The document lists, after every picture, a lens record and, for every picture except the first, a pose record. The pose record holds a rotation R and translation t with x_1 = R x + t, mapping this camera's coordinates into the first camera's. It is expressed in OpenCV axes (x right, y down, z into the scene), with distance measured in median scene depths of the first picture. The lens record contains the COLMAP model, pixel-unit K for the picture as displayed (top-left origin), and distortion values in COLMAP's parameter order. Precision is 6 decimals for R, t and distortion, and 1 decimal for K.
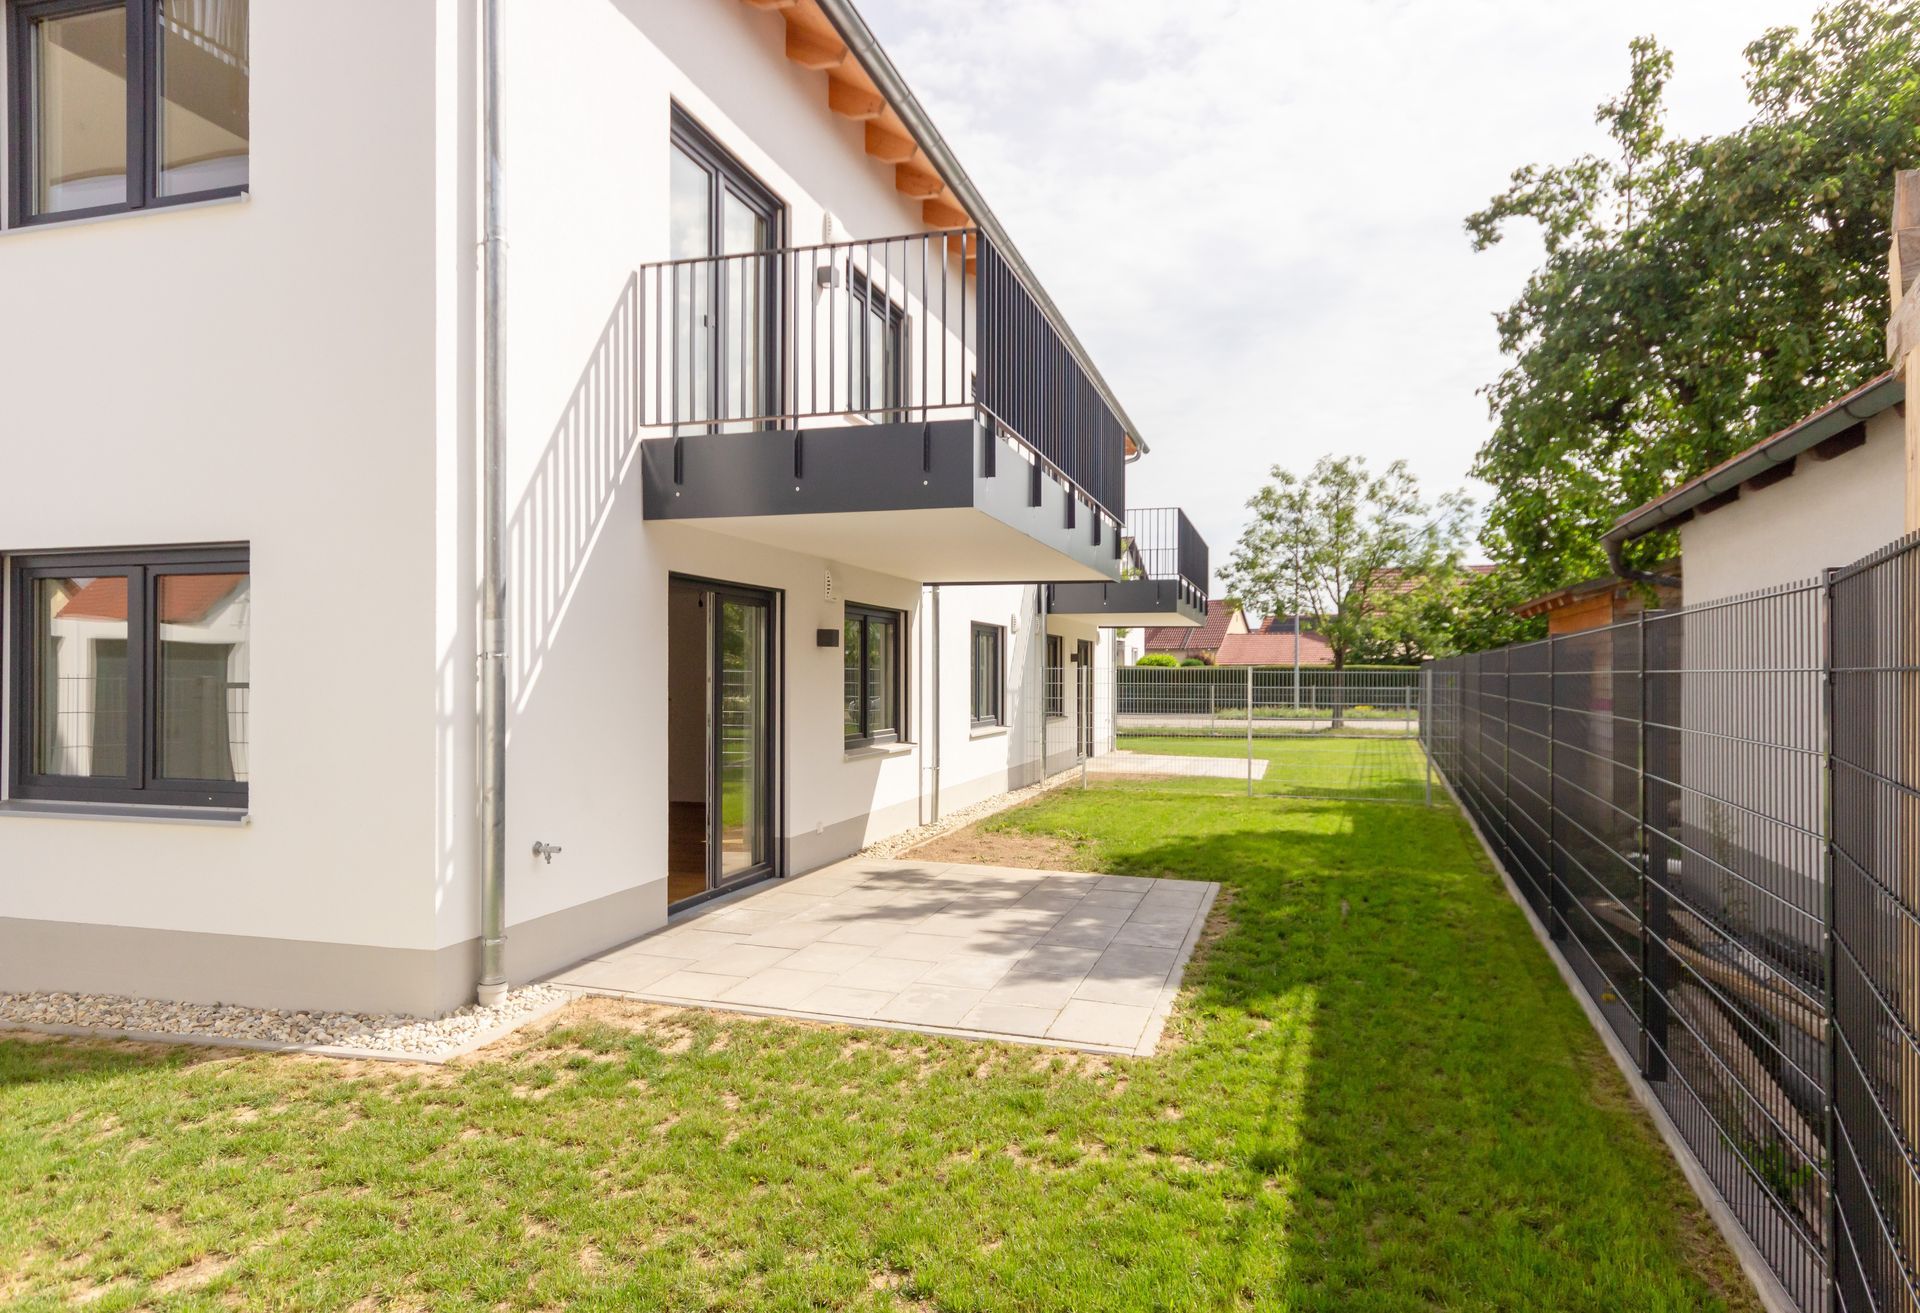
lens RADIAL K [[1220.1, 0, 960.5], [0, 1220.1, 664.3], [0, 0, 1]] dist [-0.007968, 0.000654]
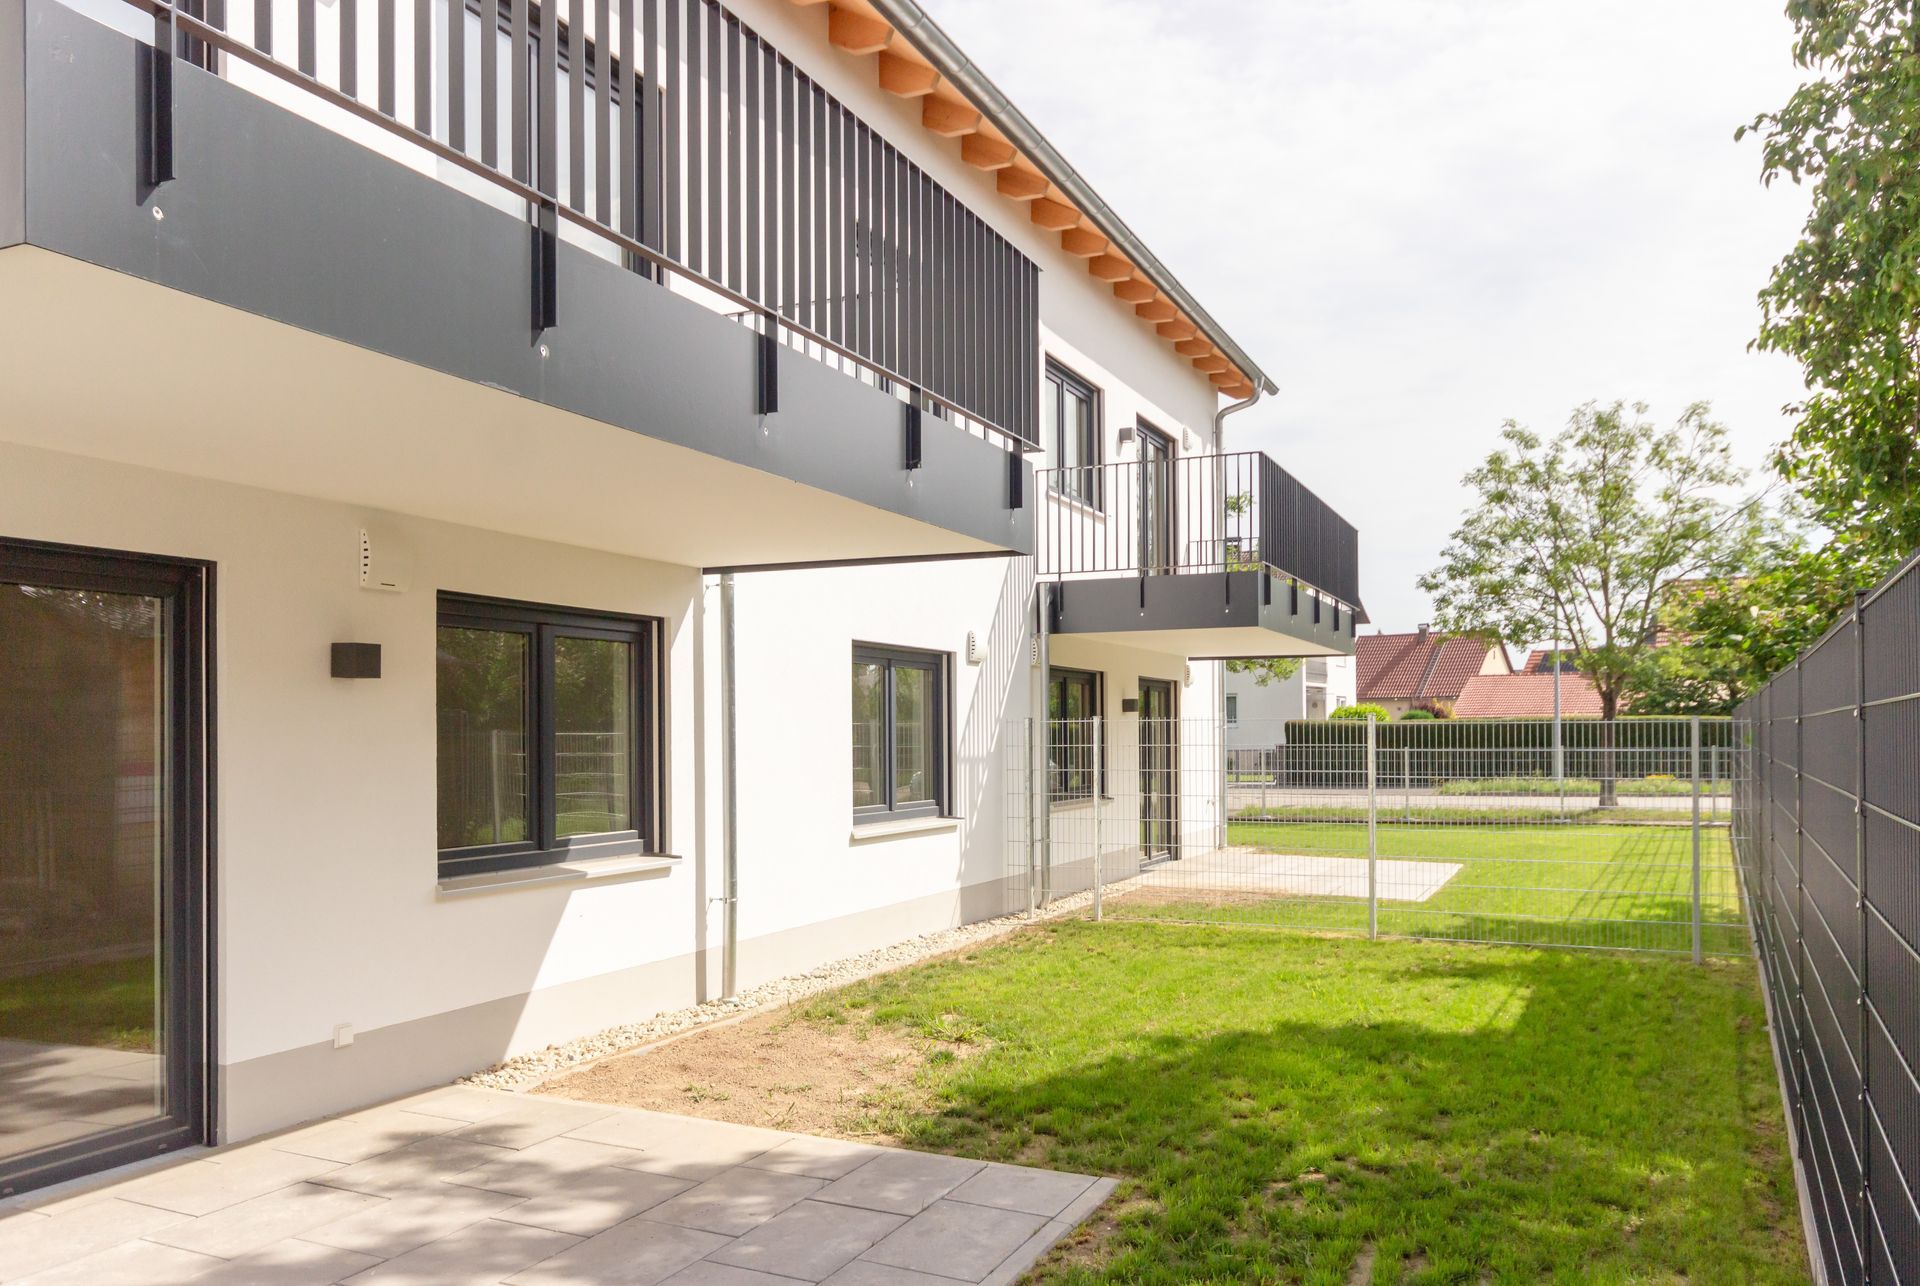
lens RADIAL K [[1475.9, 0, 968.5], [0, 1475.9, 717.2], [0, 0, 1]] dist [0.002324, -0.012491]
pose [[0.989469, -0.011468, -0.144288, 0.086389], [0.010764, 0.999926, -0.005658, 0.002990], [0.144343, 0.004046, 0.989520, 0.161075]]
